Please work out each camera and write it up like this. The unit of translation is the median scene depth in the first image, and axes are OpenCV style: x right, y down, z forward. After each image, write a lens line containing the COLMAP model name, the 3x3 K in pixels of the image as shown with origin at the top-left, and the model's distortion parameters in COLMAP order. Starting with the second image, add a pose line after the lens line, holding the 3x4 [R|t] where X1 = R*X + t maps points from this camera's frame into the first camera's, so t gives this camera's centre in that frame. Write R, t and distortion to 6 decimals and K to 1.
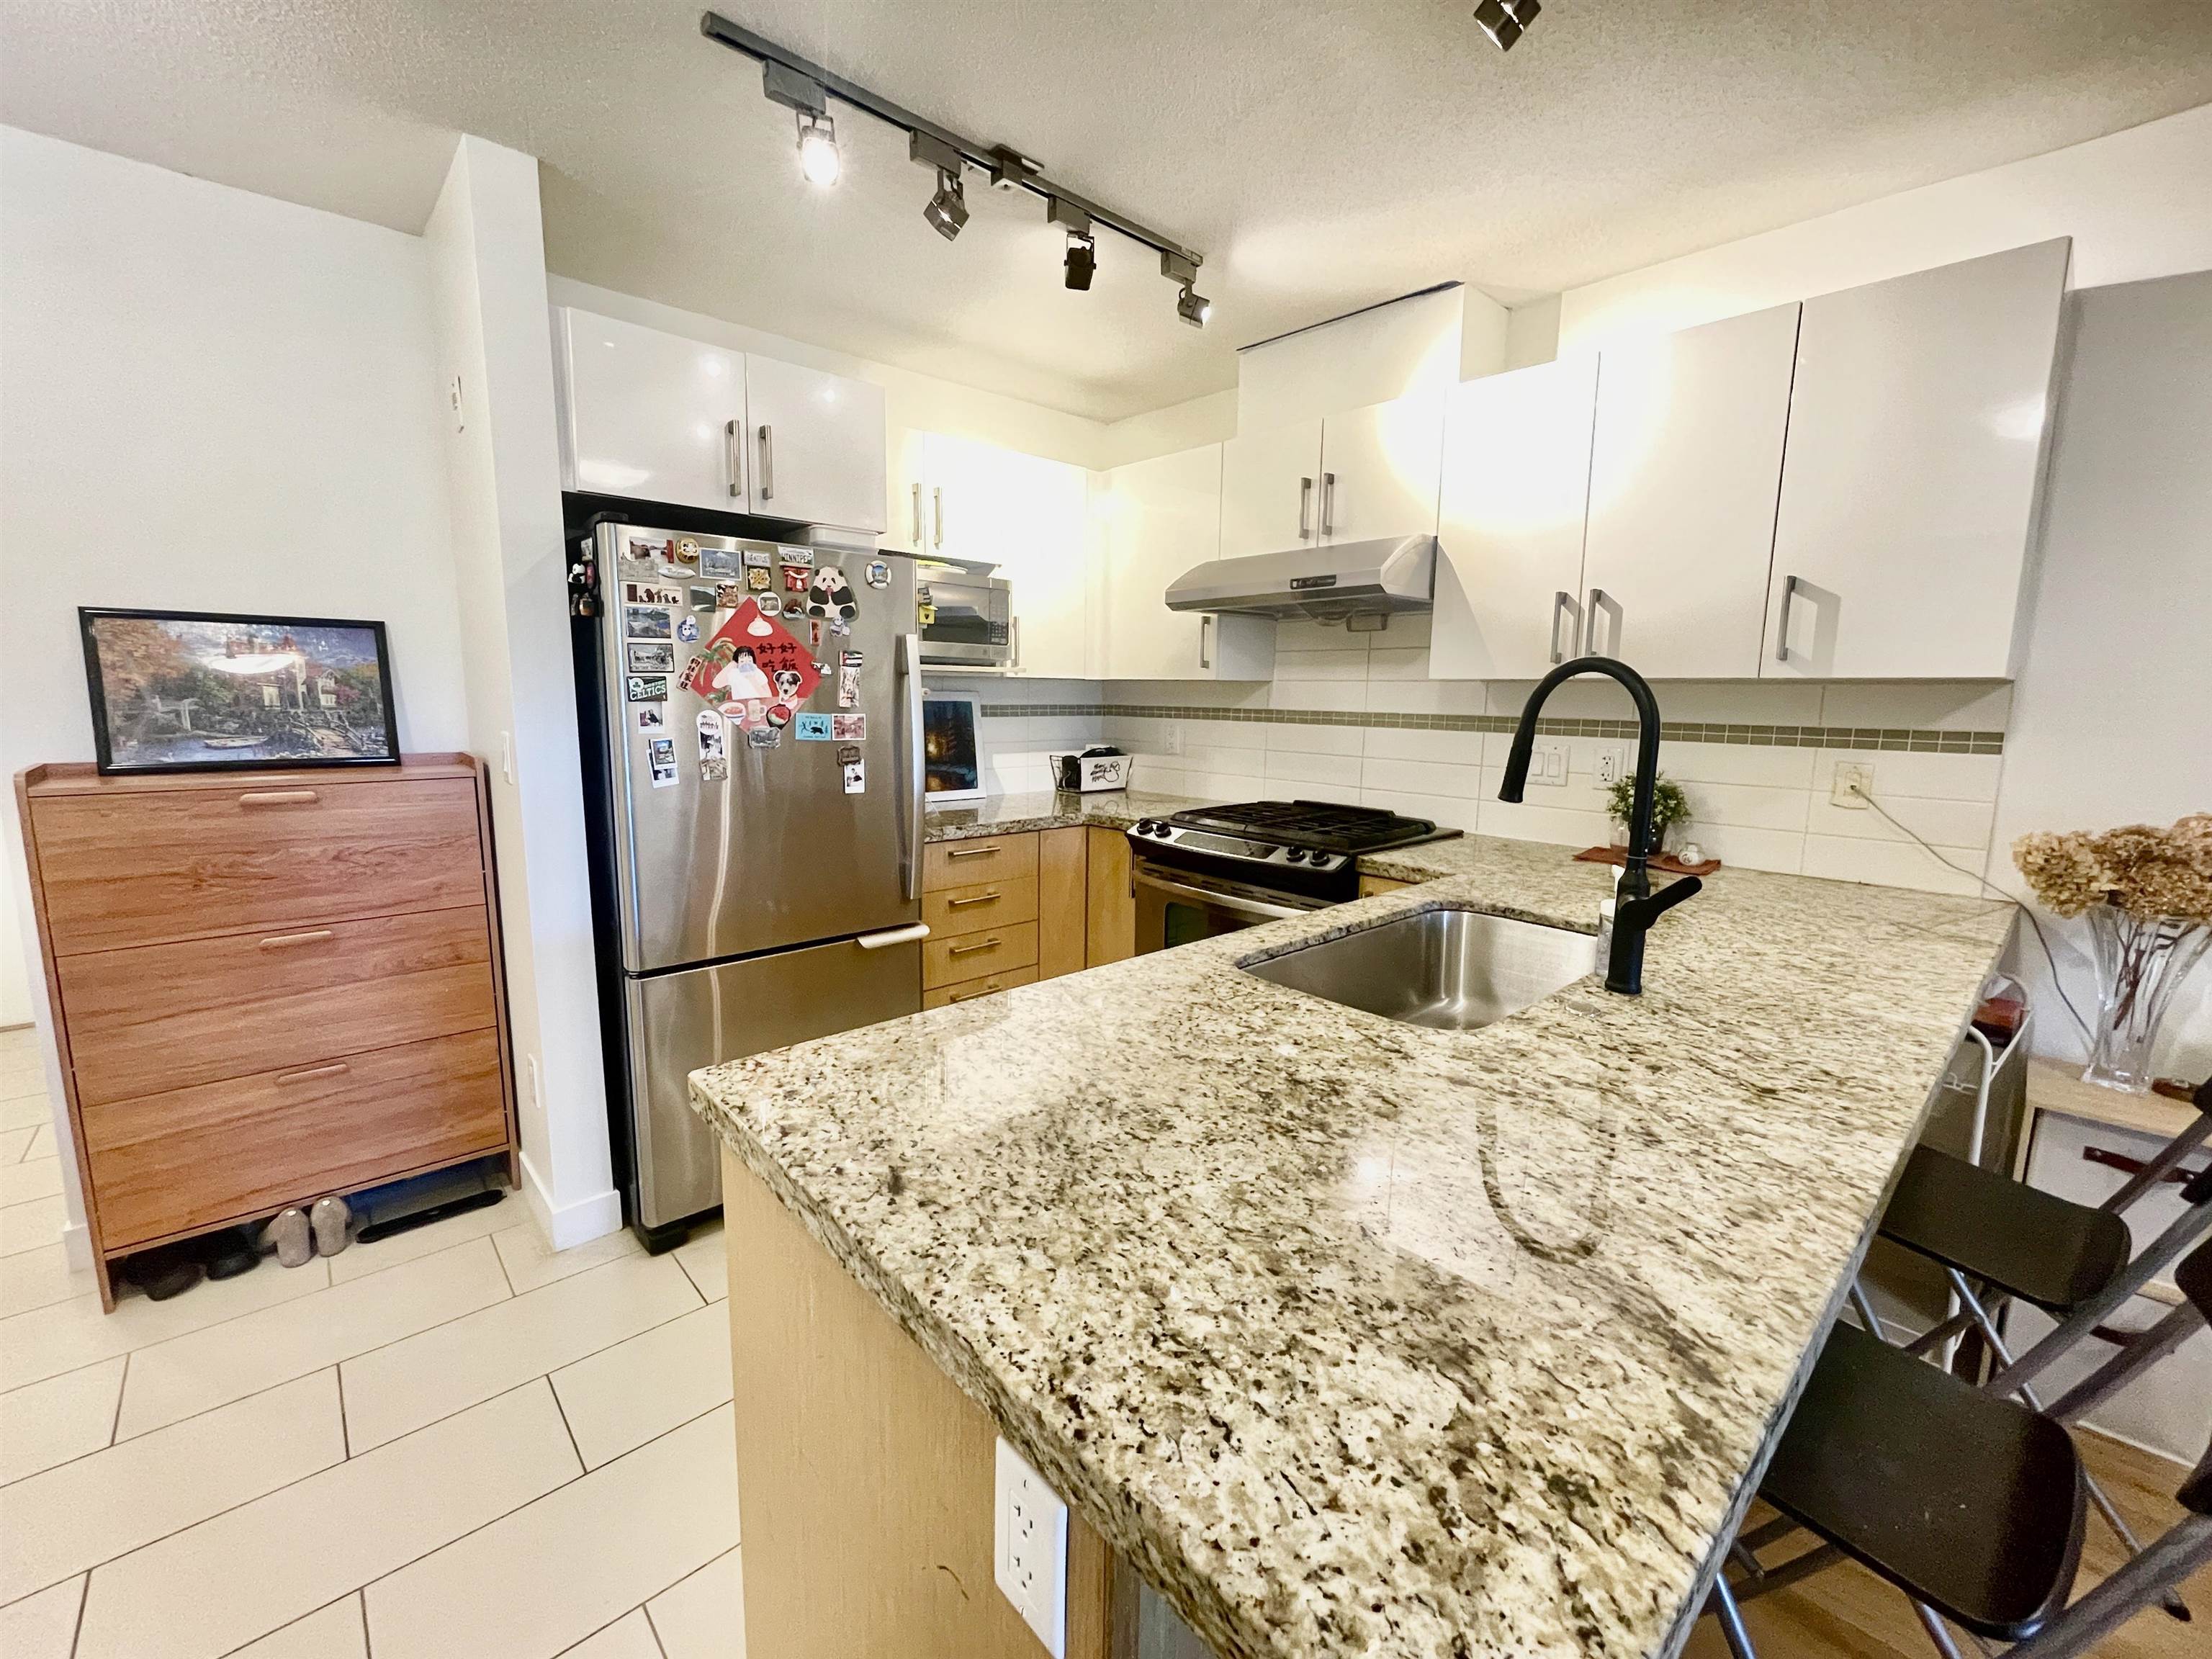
lens RADIAL K [[895.2, 0, 1107.4], [0, 895.2, 828.4], [0, 0, 1]] dist [0.000569, -0.002235]
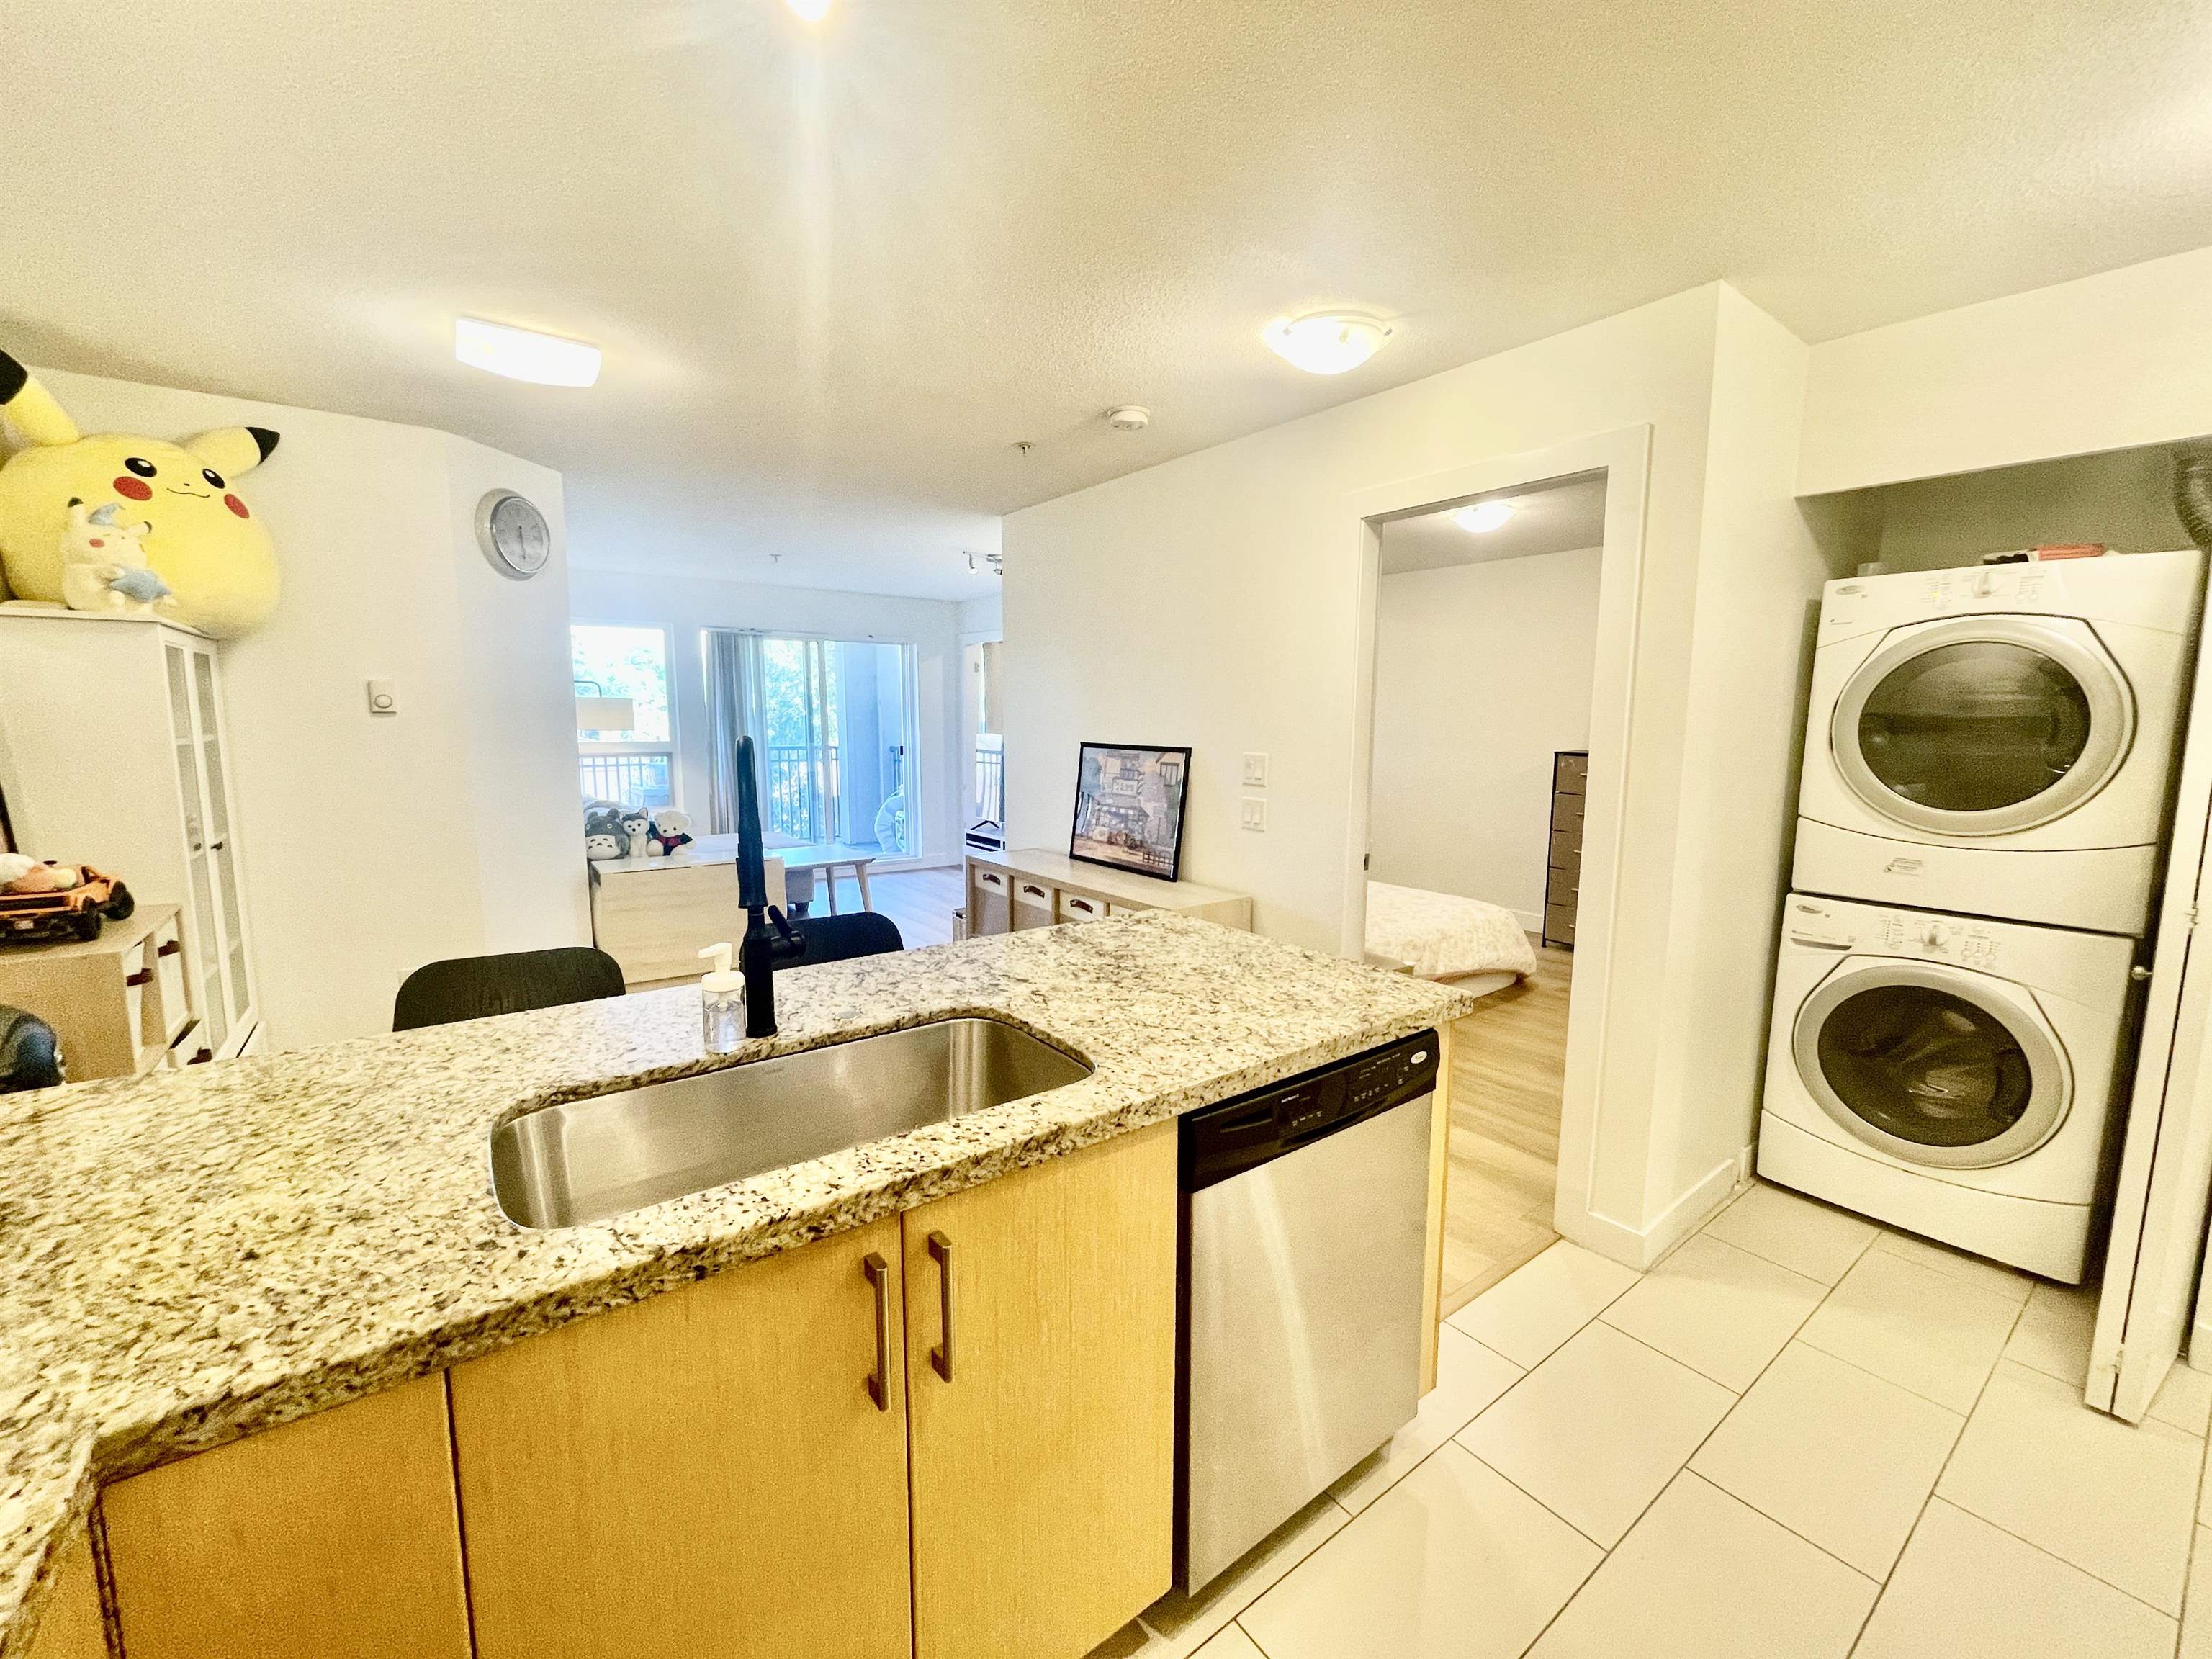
lens RADIAL K [[895.2, 0, 1104.5], [0, 895.2, 820.6], [0, 0, 1]] dist [0.000569, -0.002235]
pose [[-0.994785, -0.028233, 0.098011, 0.066724], [-0.000640, 0.962634, 0.270807, -0.475222], [-0.101995, 0.269332, -0.957631, 2.478384]]
